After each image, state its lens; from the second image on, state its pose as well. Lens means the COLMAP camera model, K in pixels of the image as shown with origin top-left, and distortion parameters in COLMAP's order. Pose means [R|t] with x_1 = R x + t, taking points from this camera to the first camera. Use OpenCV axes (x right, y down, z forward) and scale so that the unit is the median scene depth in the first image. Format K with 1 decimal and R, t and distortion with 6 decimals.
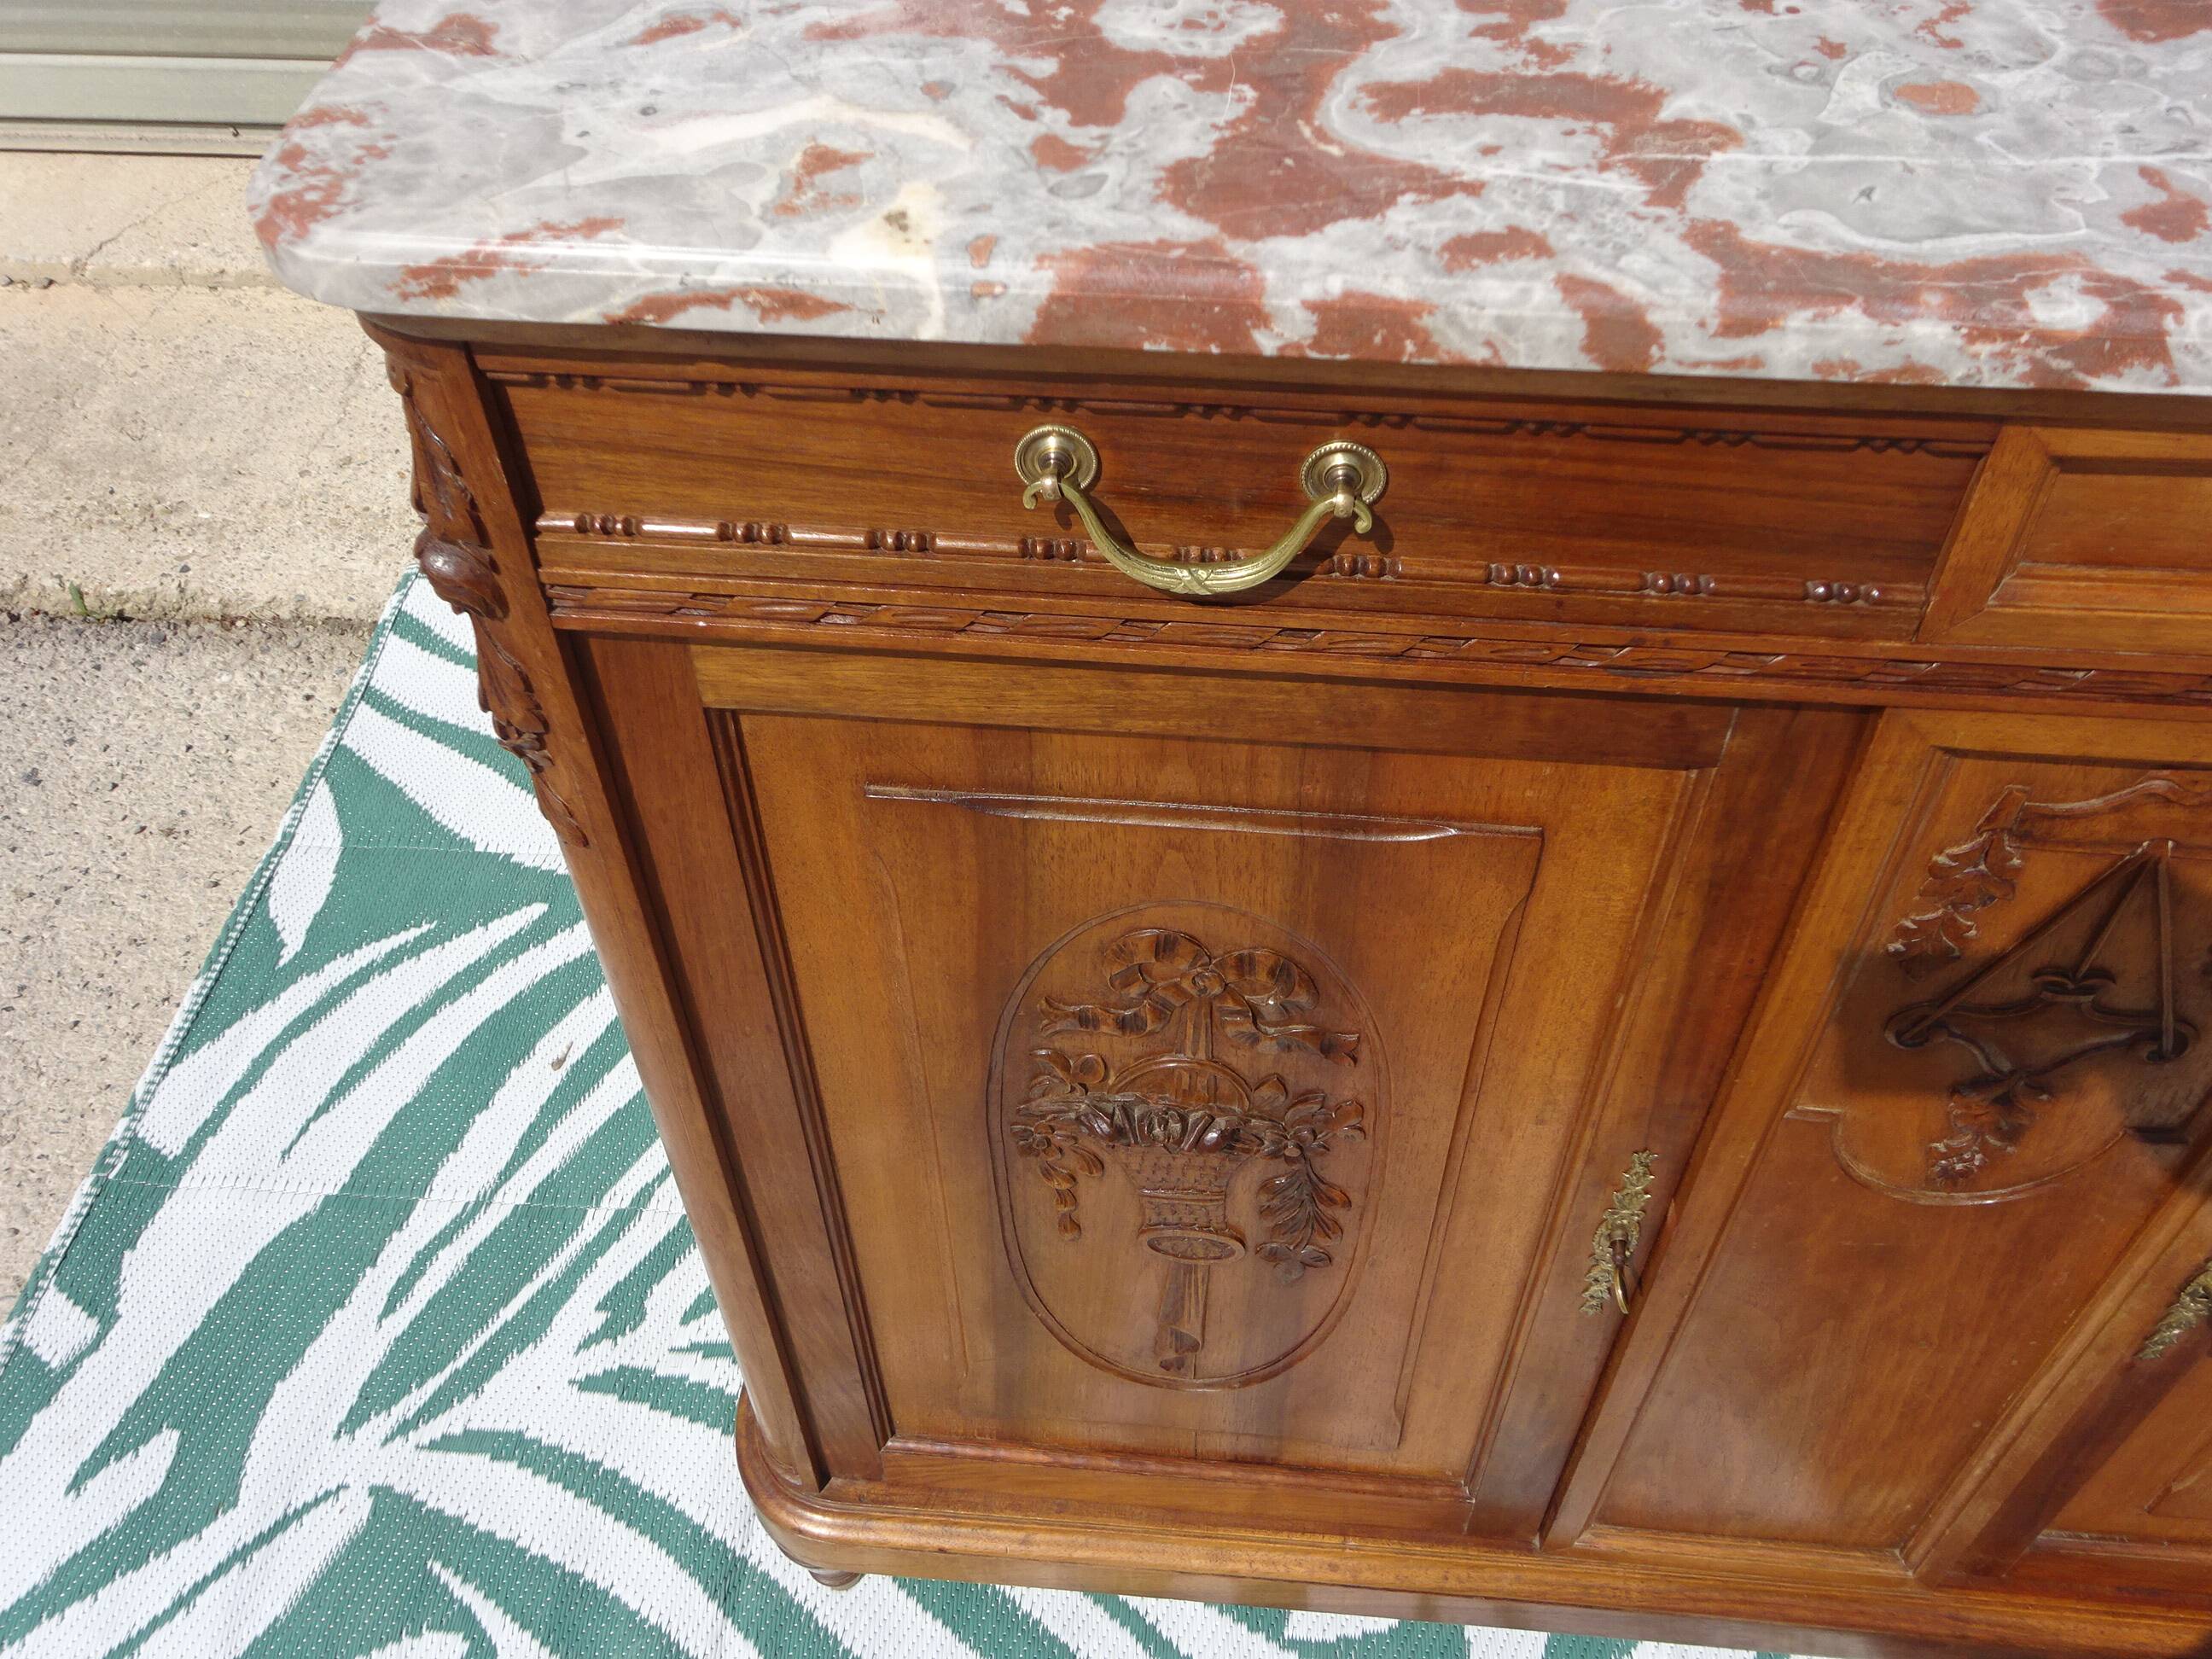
lens RADIAL K [[1887.5, 0, 1107.0], [0, 1887.5, 828.4], [0, 0, 1]] dist [0.012515, 0.009487]
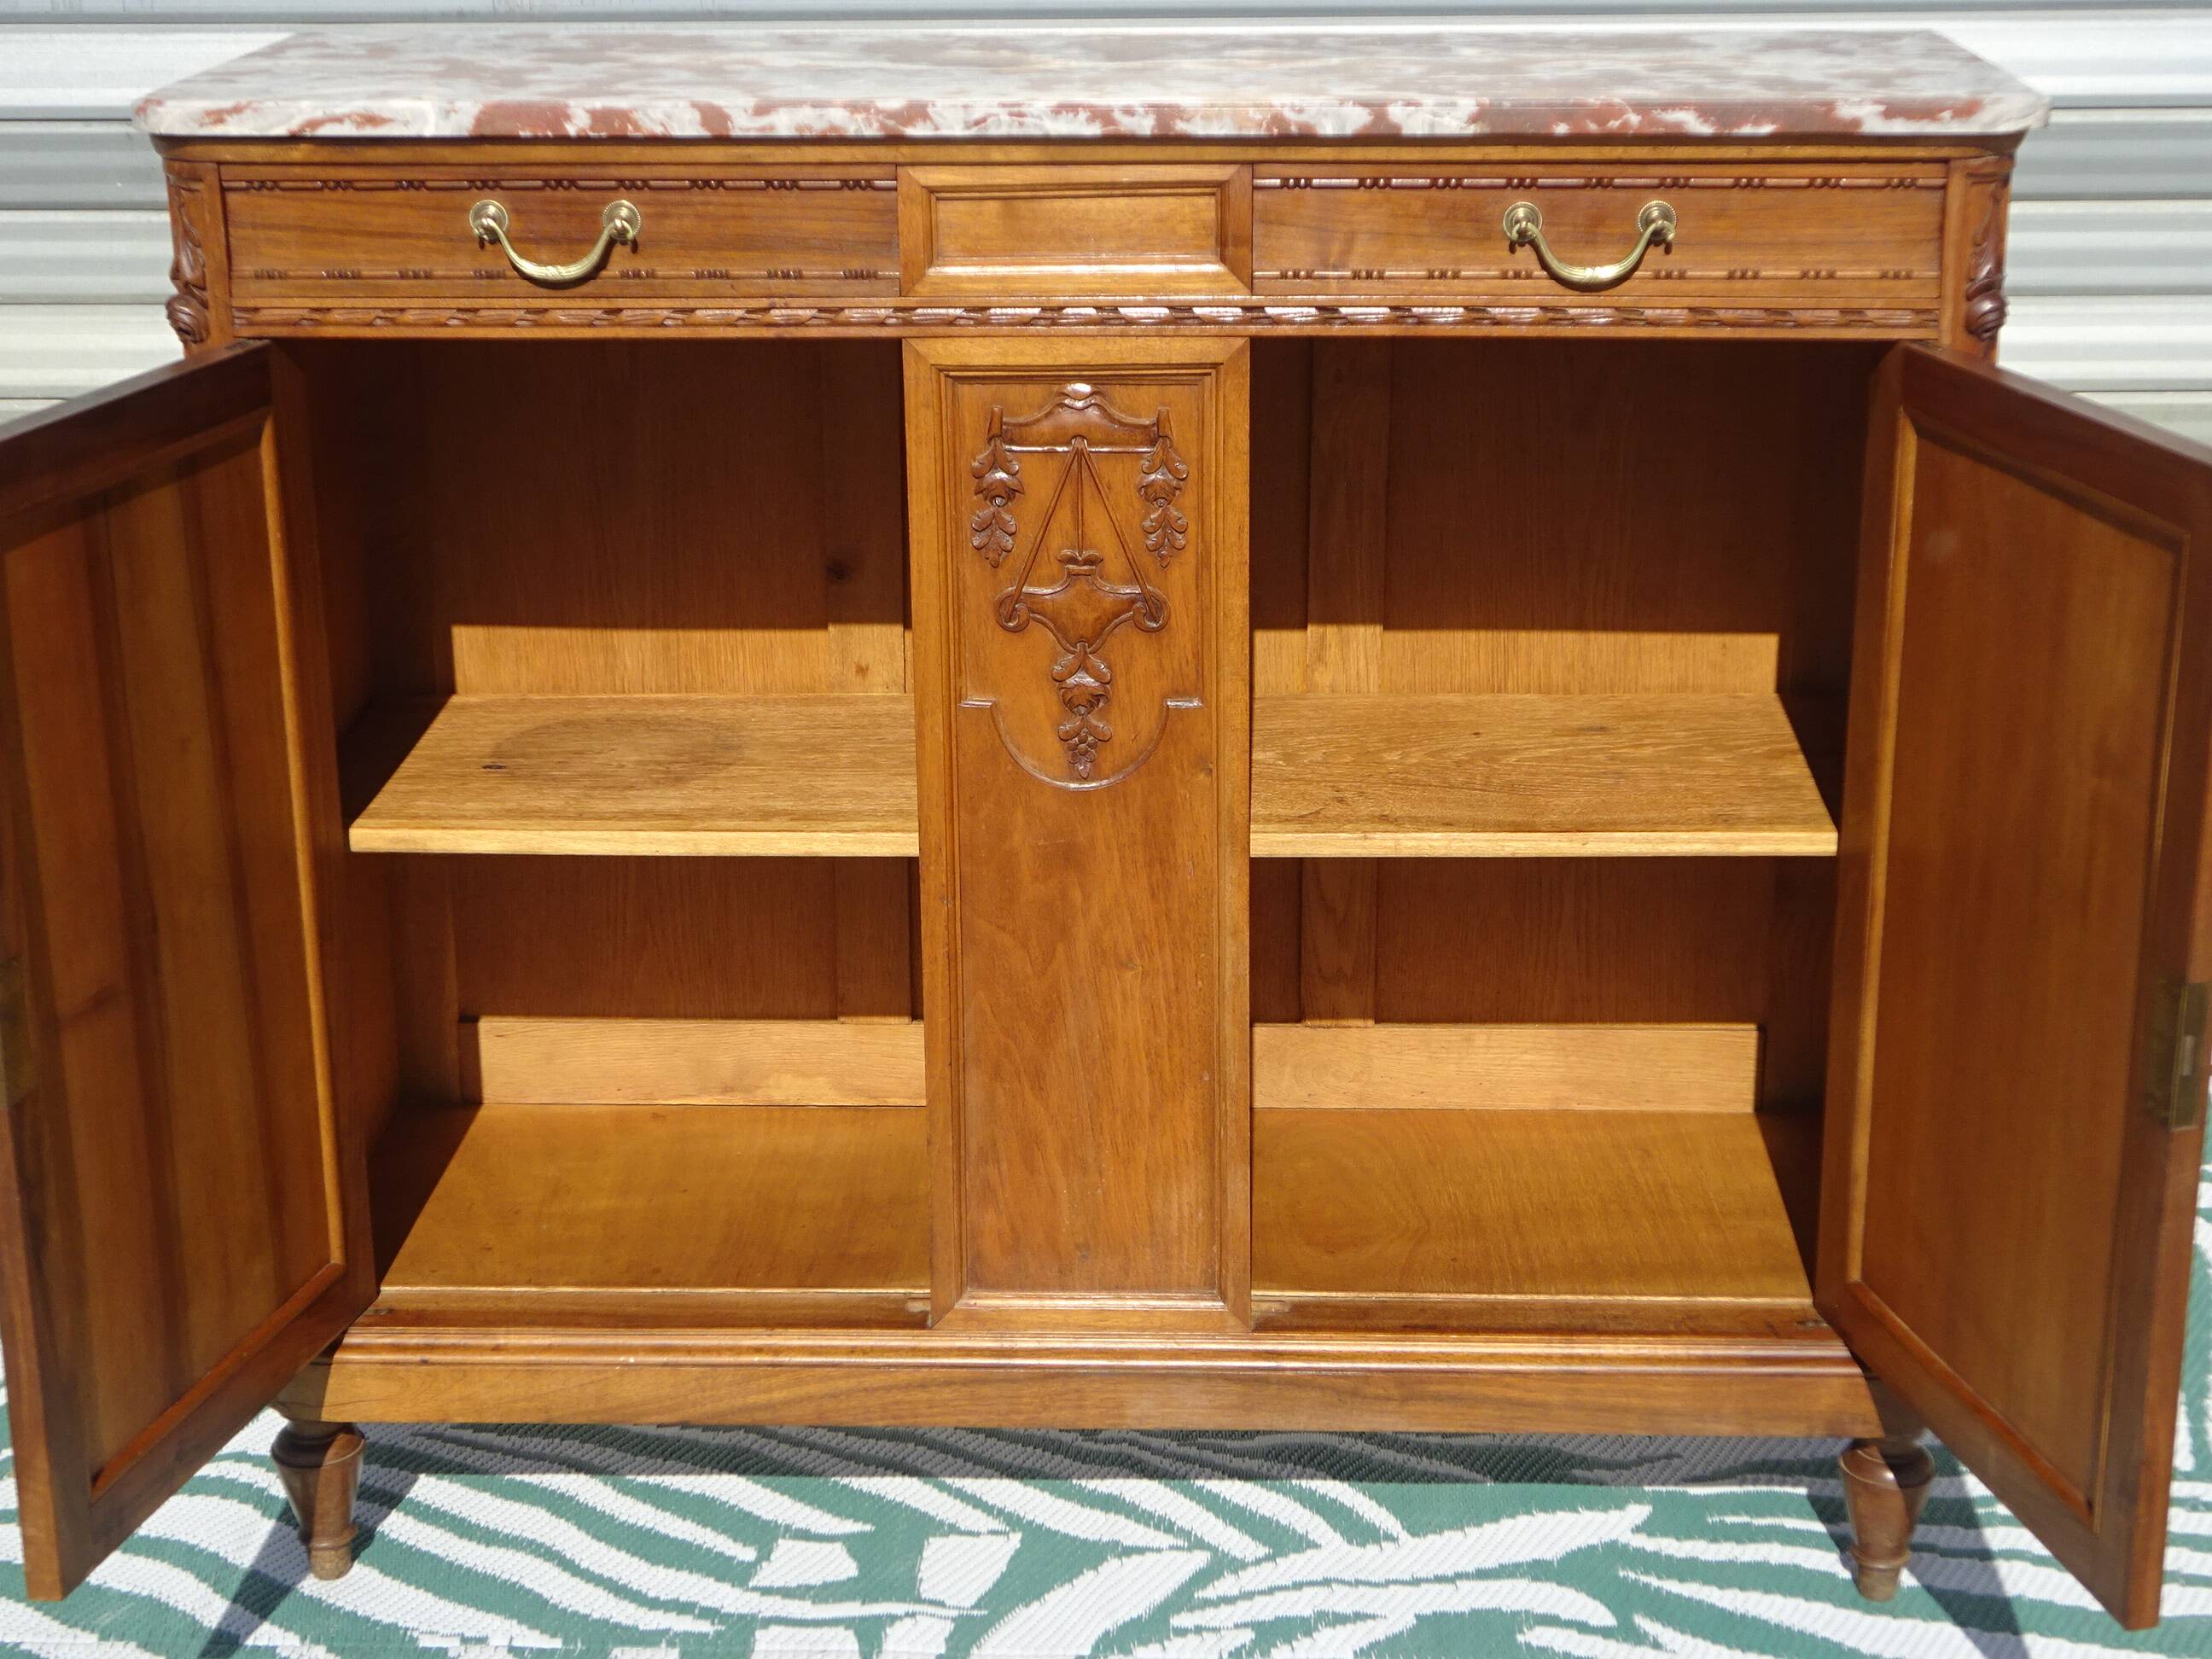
lens RADIAL K [[3543.4, 0, 1098.6], [0, 3543.4, 828.8], [0, 0, 1]] dist [0.021612, 0.026172]
pose [[0.998709, -0.013258, 0.049036, 0.467557], [0.035786, 0.868740, -0.493975, 2.476501], [-0.036051, 0.495092, 0.868093, -2.228099]]
